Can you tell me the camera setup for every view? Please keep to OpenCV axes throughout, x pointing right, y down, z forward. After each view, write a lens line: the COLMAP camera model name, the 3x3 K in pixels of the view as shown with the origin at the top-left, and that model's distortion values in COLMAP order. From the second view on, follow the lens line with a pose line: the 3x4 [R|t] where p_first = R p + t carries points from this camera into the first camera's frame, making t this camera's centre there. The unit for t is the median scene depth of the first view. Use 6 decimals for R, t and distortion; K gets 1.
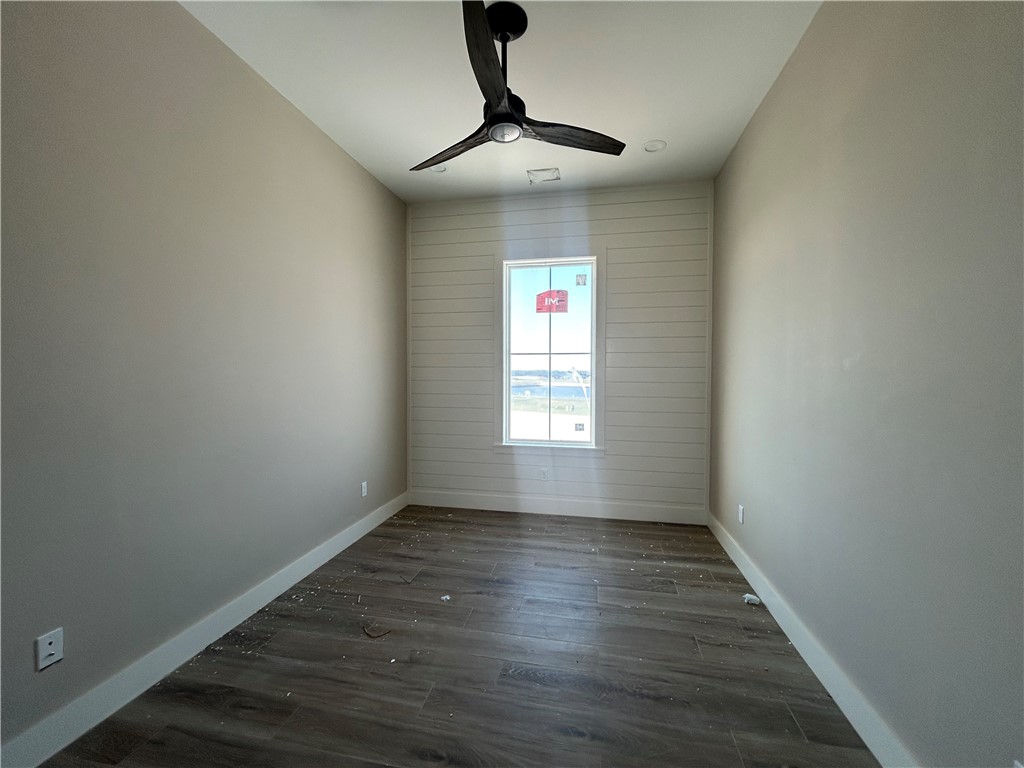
lens RADIAL K [[414.4, 0, 514.6], [0, 414.4, 387.8], [0, 0, 1]] dist [0.000741, -0.000123]
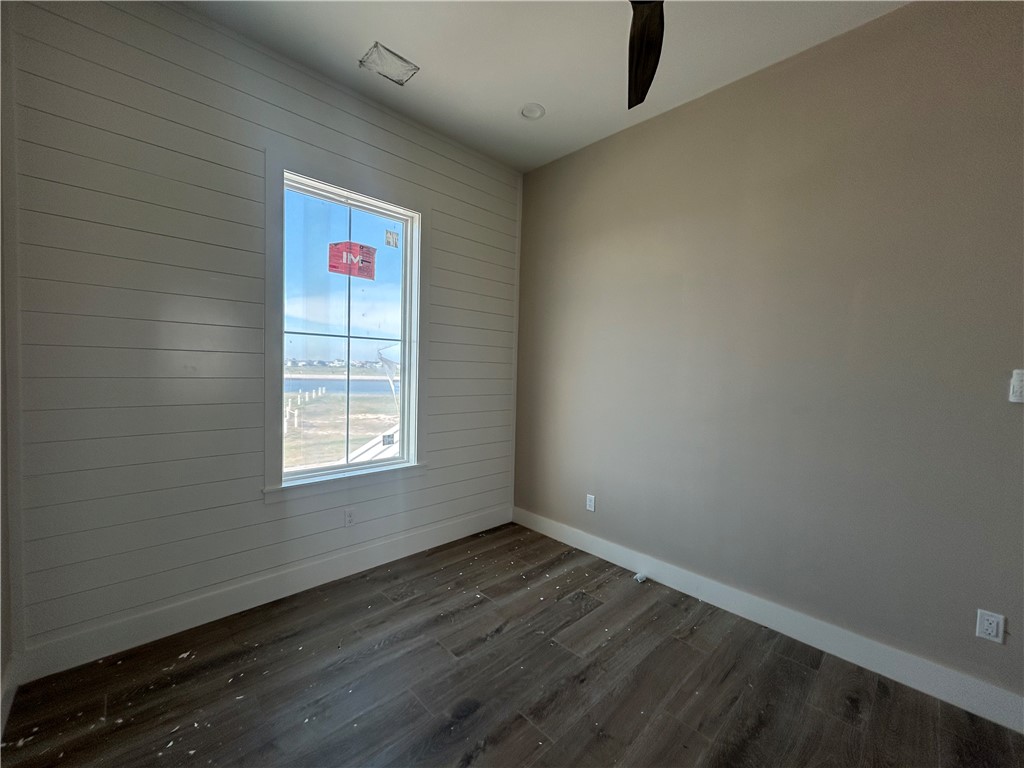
lens RADIAL K [[414.4, 0, 506.7], [0, 414.4, 384.8], [0, 0, 1]] dist [0.000741, -0.000123]
pose [[0.570277, -0.020853, 0.821187, -0.364665], [0.000607, 0.999688, 0.024964, -0.023313], [-0.821452, -0.013737, 0.570112, 0.456749]]
